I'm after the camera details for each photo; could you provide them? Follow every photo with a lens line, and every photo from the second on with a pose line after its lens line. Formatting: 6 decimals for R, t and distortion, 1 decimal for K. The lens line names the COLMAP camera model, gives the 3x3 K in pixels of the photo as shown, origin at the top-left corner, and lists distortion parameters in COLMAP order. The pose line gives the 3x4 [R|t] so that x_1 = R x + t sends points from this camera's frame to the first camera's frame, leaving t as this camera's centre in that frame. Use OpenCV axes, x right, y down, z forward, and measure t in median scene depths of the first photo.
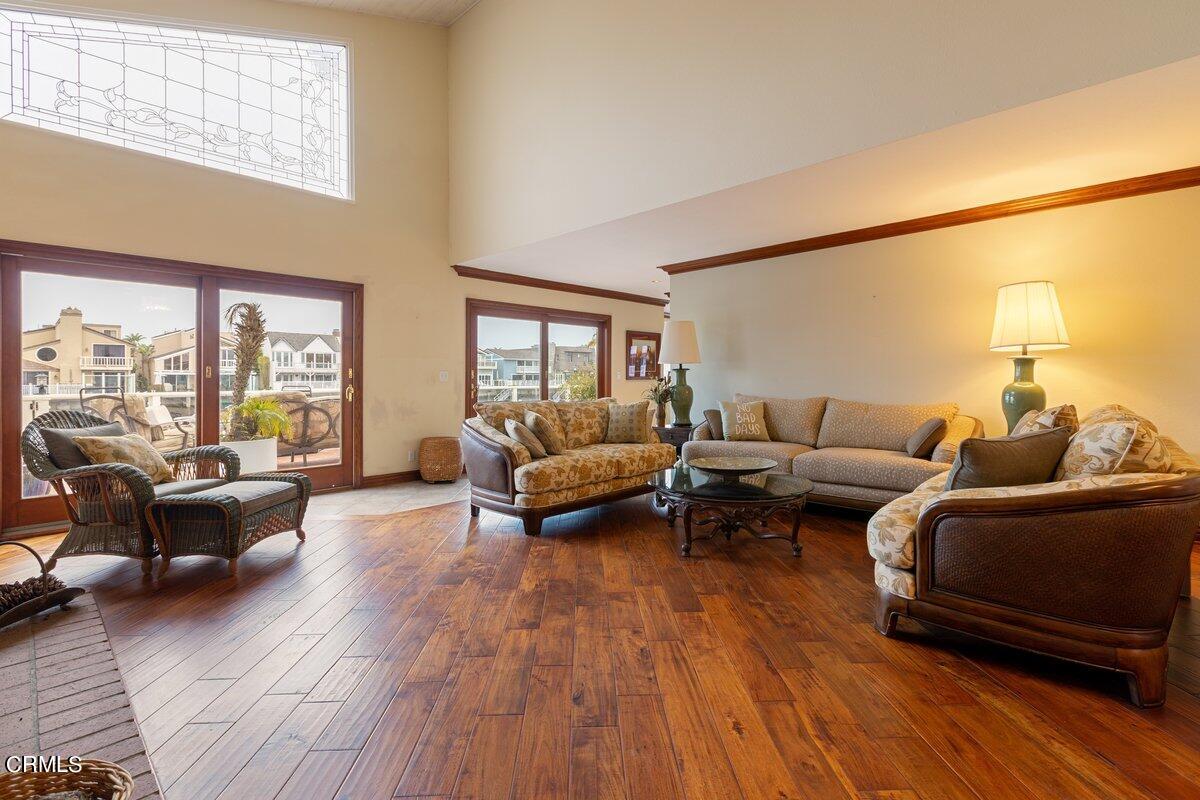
lens RADIAL K [[537.9, 0, 604.0], [0, 537.9, 380.3], [0, 0, 1]] dist [-0.004541, 0.001260]
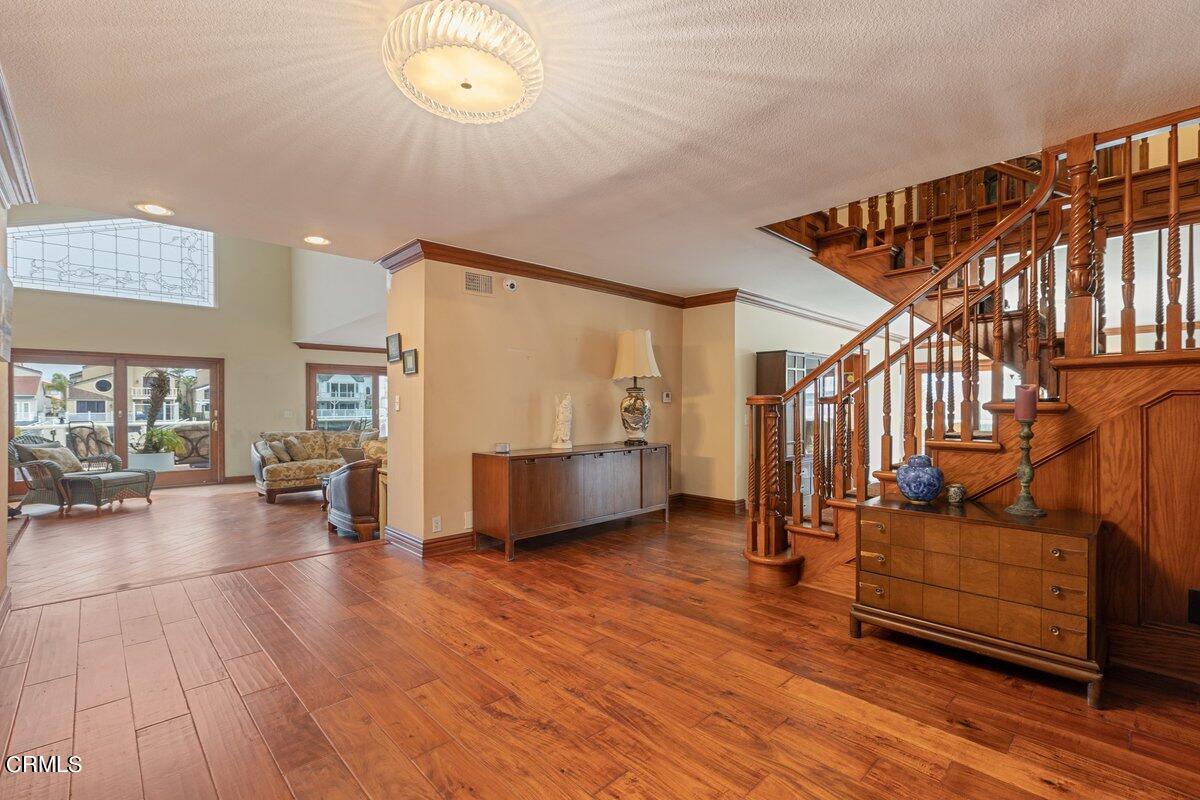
lens RADIAL K [[537.9, 0, 607.7], [0, 537.9, 412.5], [0, 0, 1]] dist [-0.004541, 0.001260]
pose [[0.998126, 0.000588, -0.061189, 0.968906], [0.000023, 0.999950, 0.009988, -0.037811], [0.061192, -0.009970, 0.998076, -0.659617]]
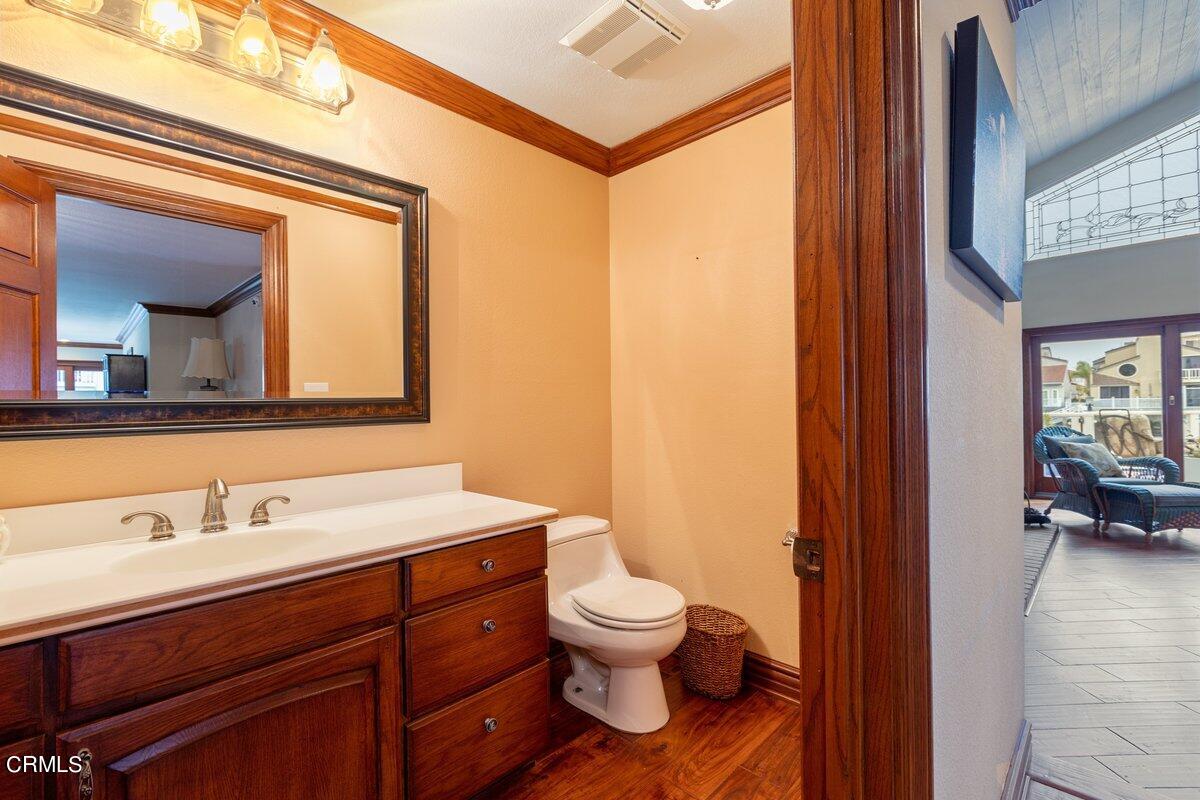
lens RADIAL K [[537.9, 0, 597.4], [0, 537.9, 399.2], [0, 0, 1]] dist [-0.004541, 0.001260]
pose [[-0.022929, -0.004015, -0.999729, 0.556946], [0.016675, 0.999851, -0.004398, -0.035379], [0.999598, -0.016772, -0.022859, -0.322960]]
